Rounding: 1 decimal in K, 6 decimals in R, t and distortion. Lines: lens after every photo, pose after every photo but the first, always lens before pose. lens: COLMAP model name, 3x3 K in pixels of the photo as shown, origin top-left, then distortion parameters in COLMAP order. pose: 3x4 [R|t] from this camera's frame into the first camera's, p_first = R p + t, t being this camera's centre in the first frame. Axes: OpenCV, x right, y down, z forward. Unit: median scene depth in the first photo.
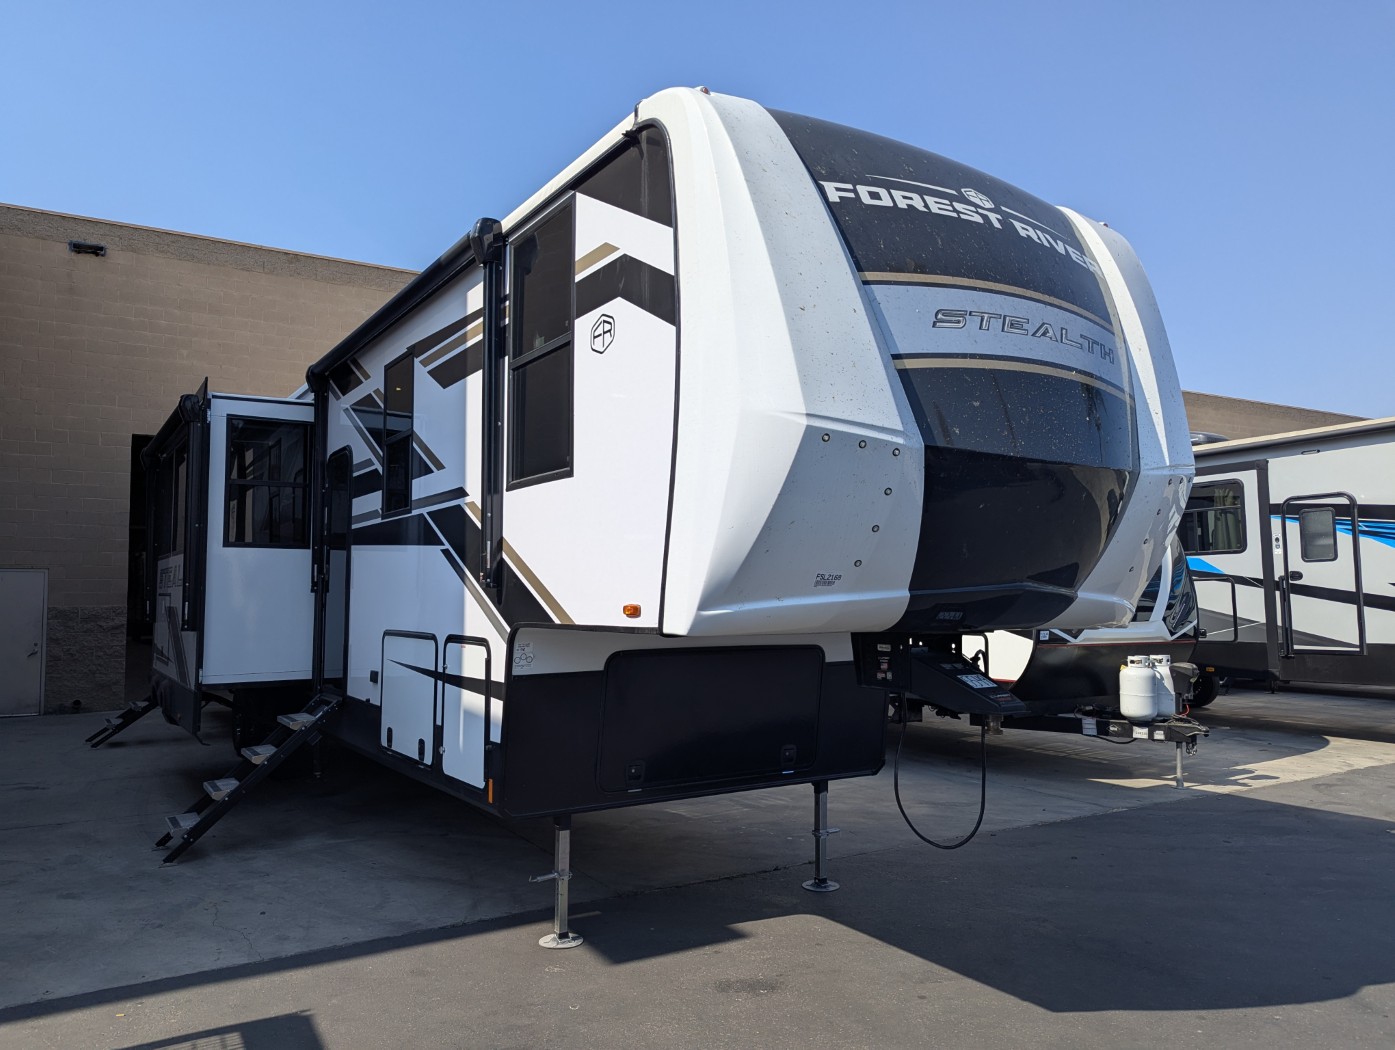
lens RADIAL K [[983.2, 0, 694.3], [0, 983.2, 517.4], [0, 0, 1]] dist [0.002593, -0.000683]
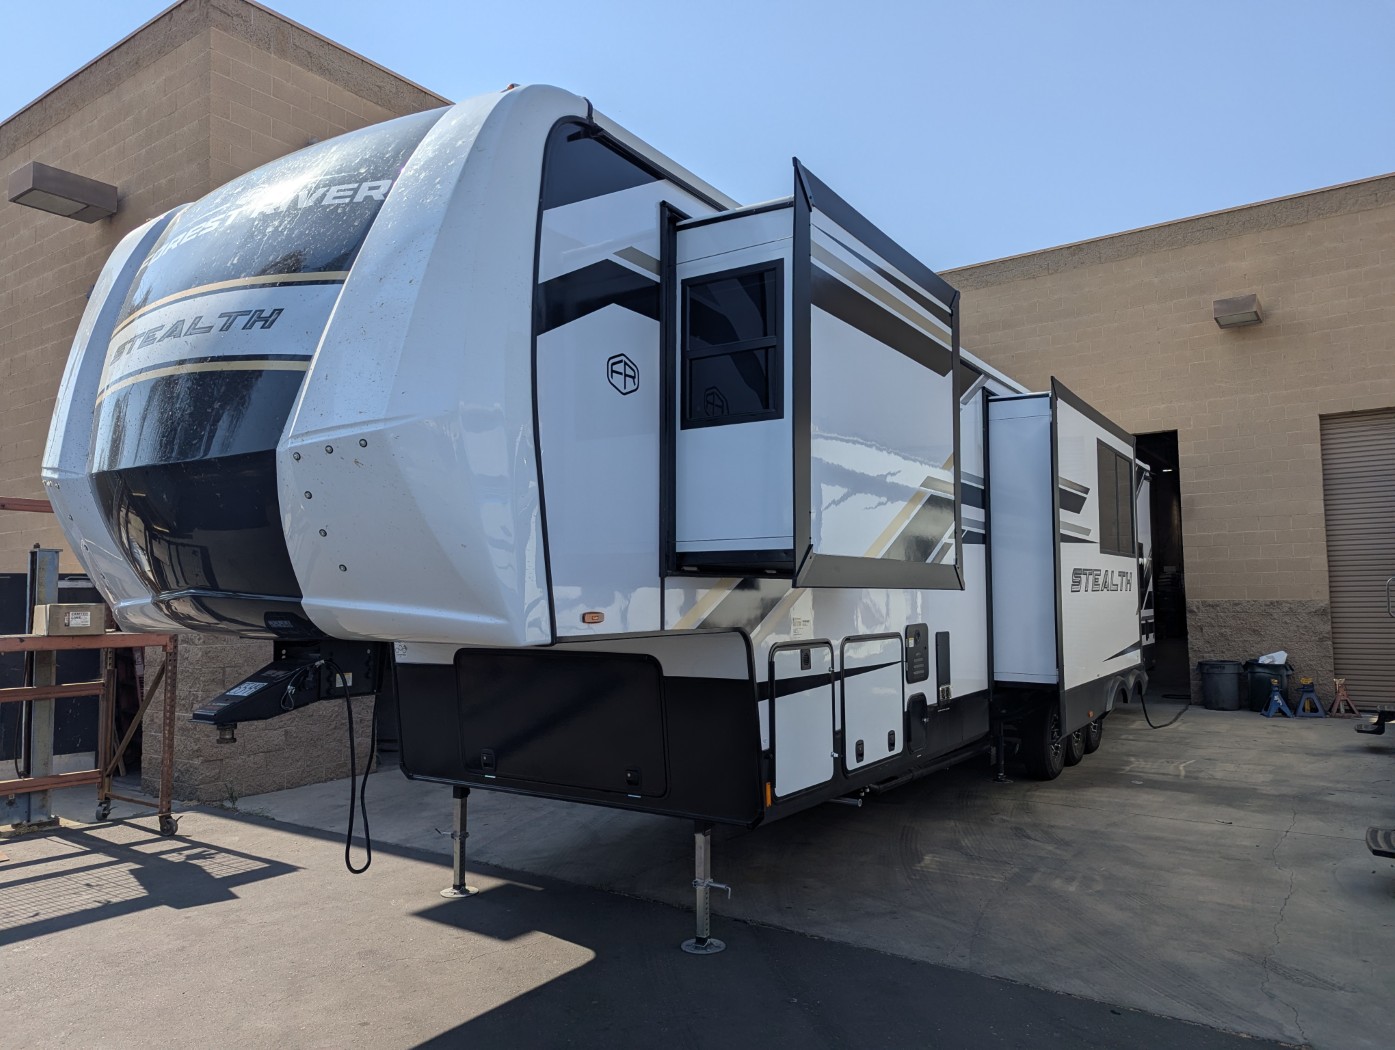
lens RADIAL K [[983.2, 0, 695.2], [0, 983.2, 535.9], [0, 0, 1]] dist [0.002593, -0.000683]
pose [[0.391576, -0.062177, -0.918043, 0.999472], [0.083183, 0.996021, -0.031978, 0.062650], [0.916378, -0.063844, 0.395190, 0.758657]]
